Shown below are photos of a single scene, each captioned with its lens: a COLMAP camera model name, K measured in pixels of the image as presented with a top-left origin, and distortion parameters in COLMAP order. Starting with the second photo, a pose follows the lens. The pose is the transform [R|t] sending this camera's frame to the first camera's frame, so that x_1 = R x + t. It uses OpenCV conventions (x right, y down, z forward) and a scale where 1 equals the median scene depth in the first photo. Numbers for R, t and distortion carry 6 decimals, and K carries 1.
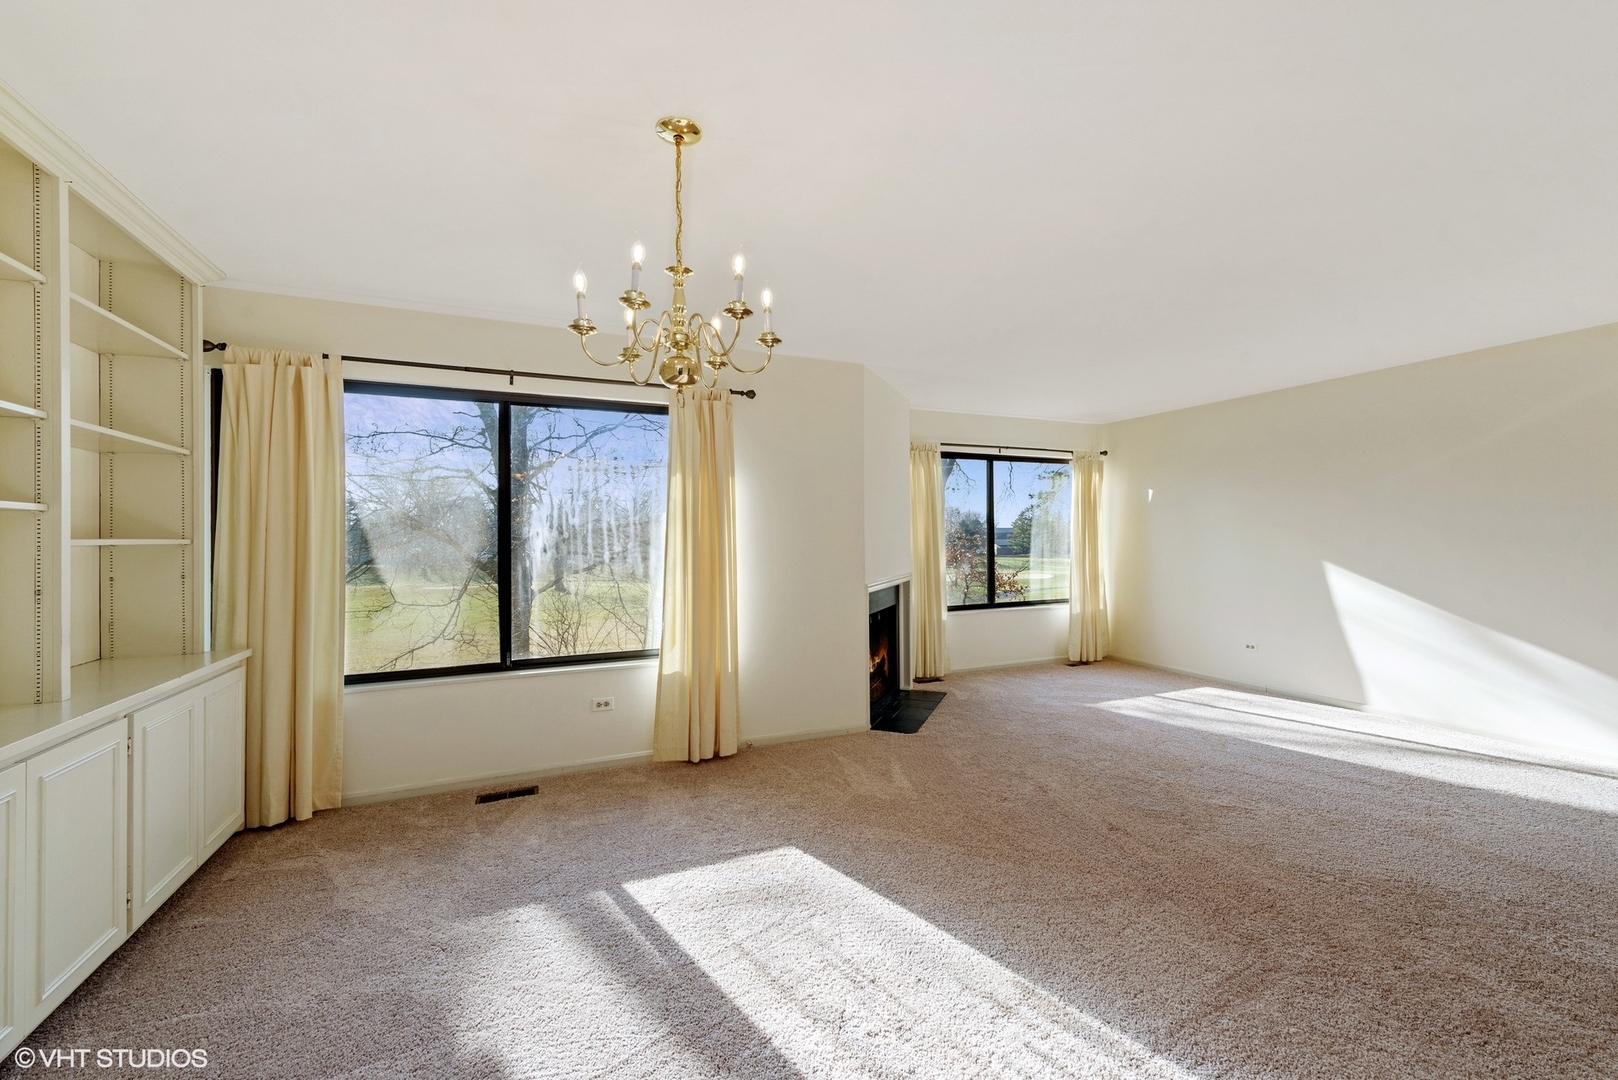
lens RADIAL K [[637.9, 0, 809.0], [0, 637.9, 540.0], [0, 0, 1]] dist [0.008697, -0.000120]
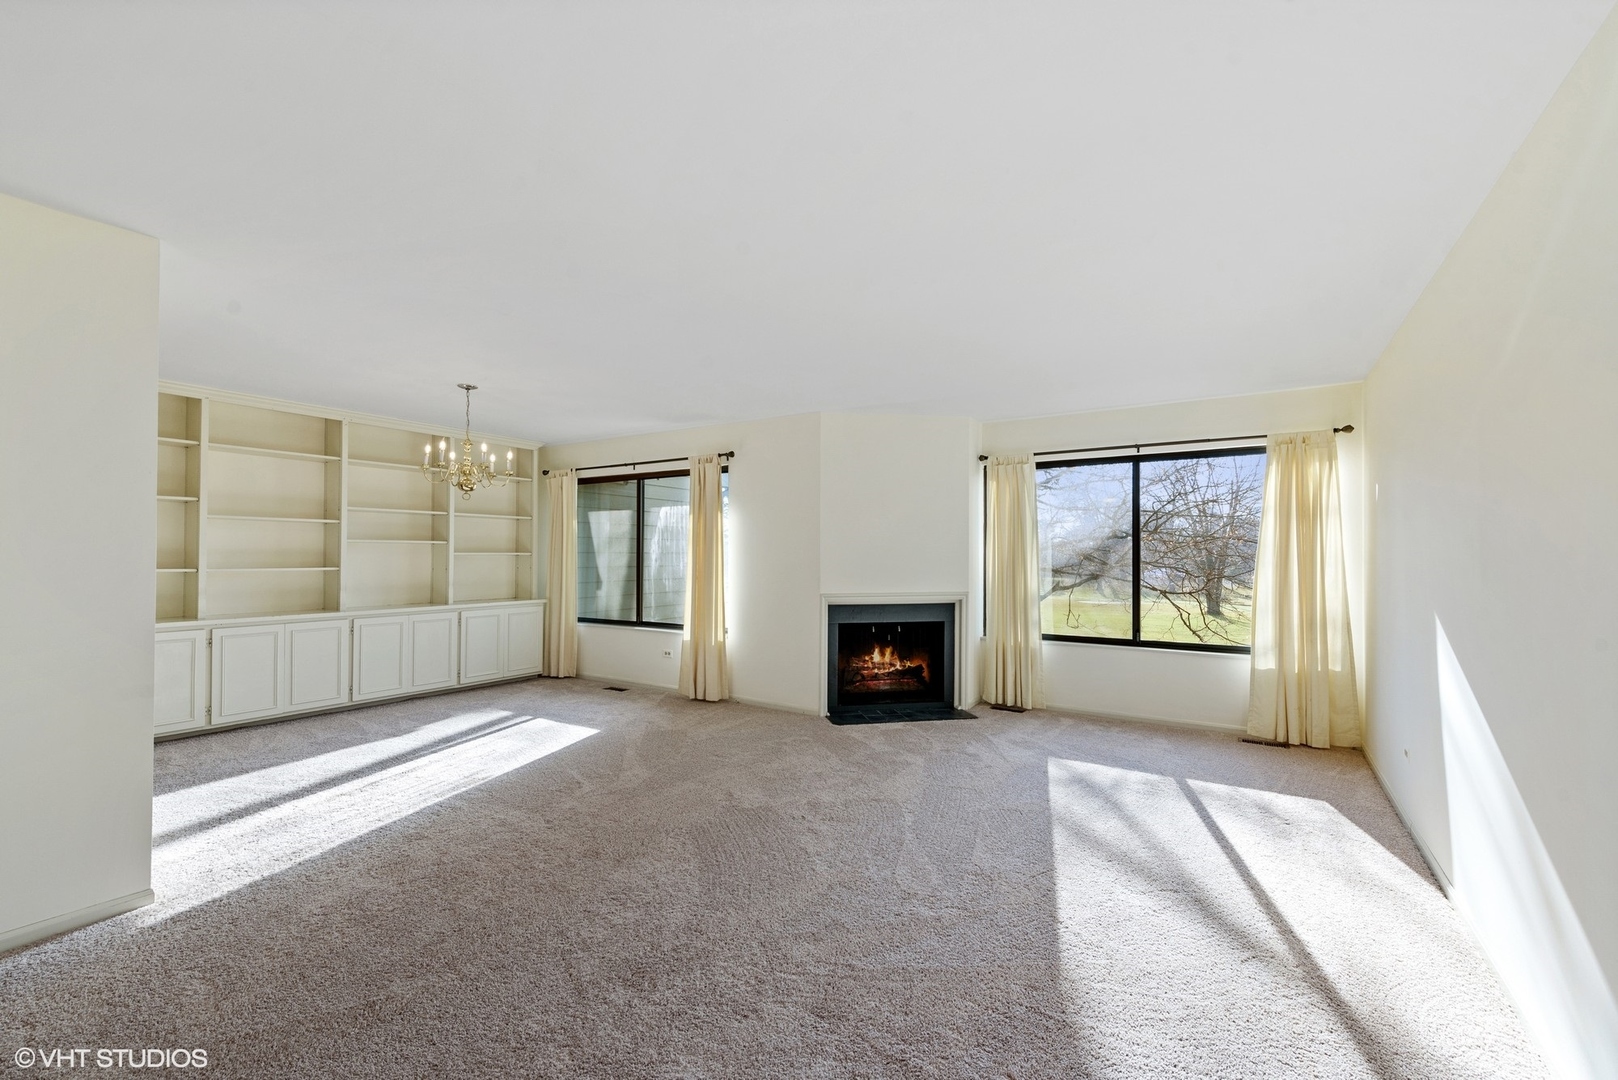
lens RADIAL K [[659.7, 0, 809.6], [0, 659.7, 549.4], [0, 0, 1]] dist [0.000593, -0.000127]
pose [[0.561073, -0.001817, -0.827764, 1.242114], [-0.012877, 0.999857, -0.010923, -0.000200], [0.827666, 0.016787, 0.560969, 0.322065]]
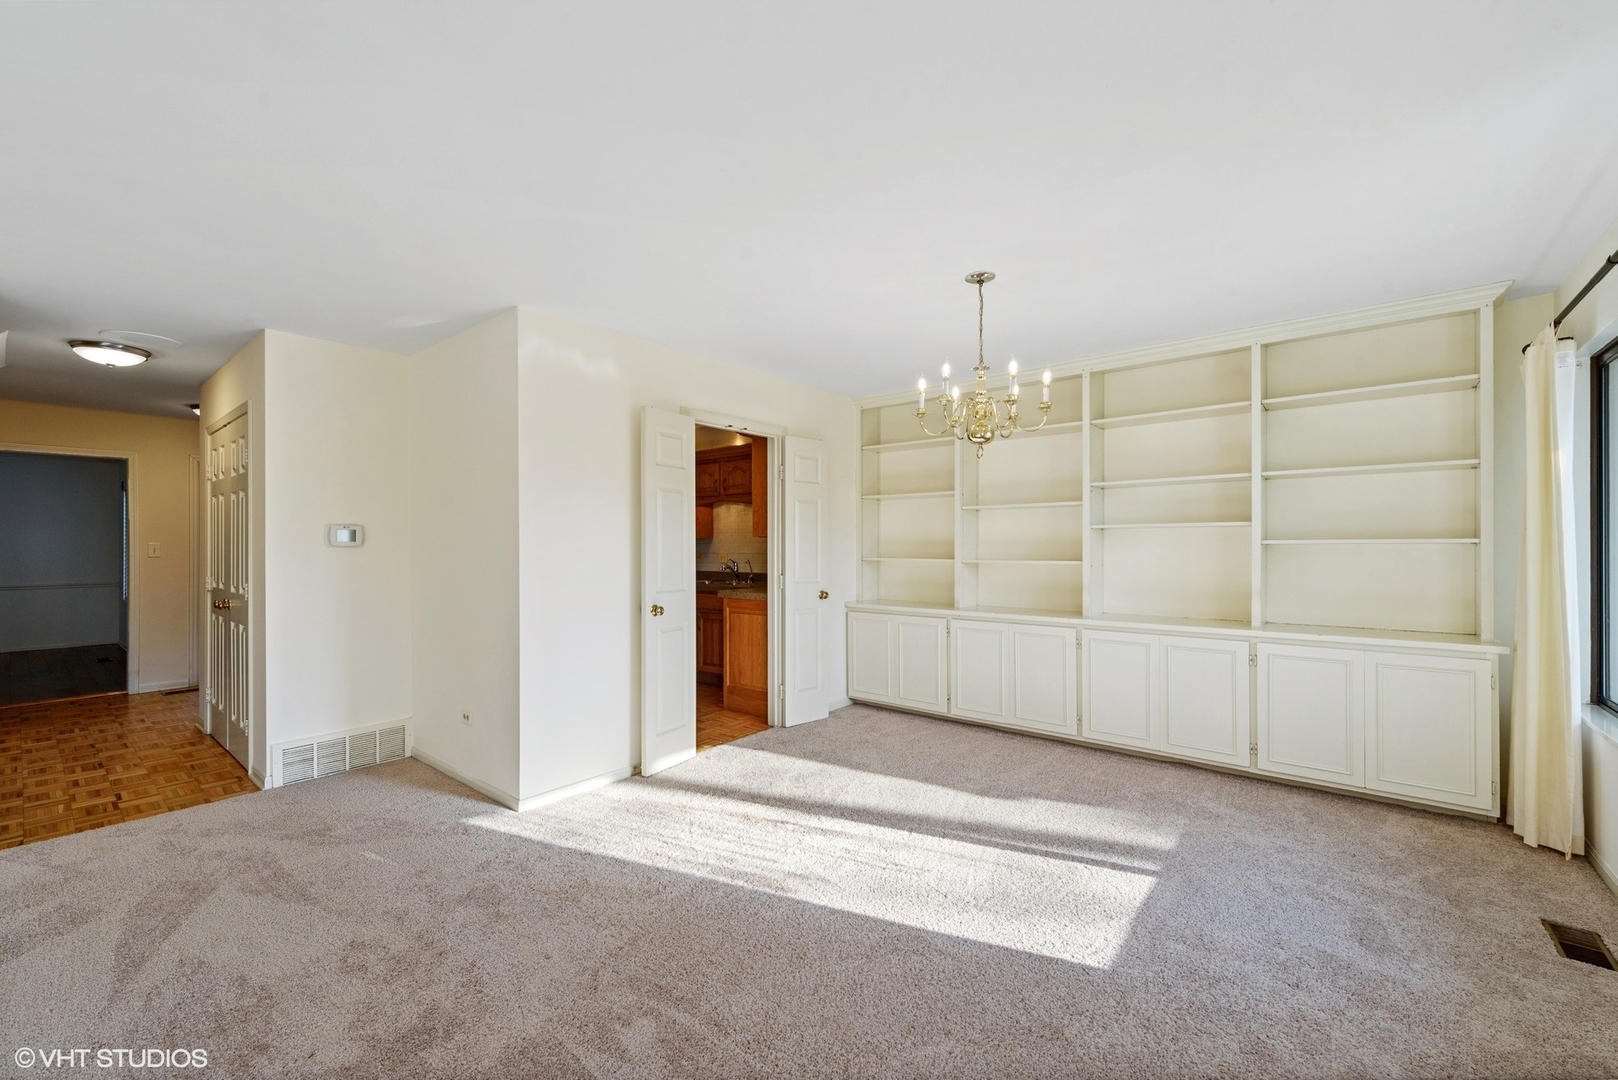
lens RADIAL K [[659.7, 0, 809.6], [0, 659.7, 549.4], [0, 0, 1]] dist [0.000593, -0.000127]
pose [[-0.892142, 0.010209, -0.451640, 0.421827], [0.005026, 0.999907, 0.012674, -0.001499], [0.451727, 0.009037, -0.892110, 1.056651]]
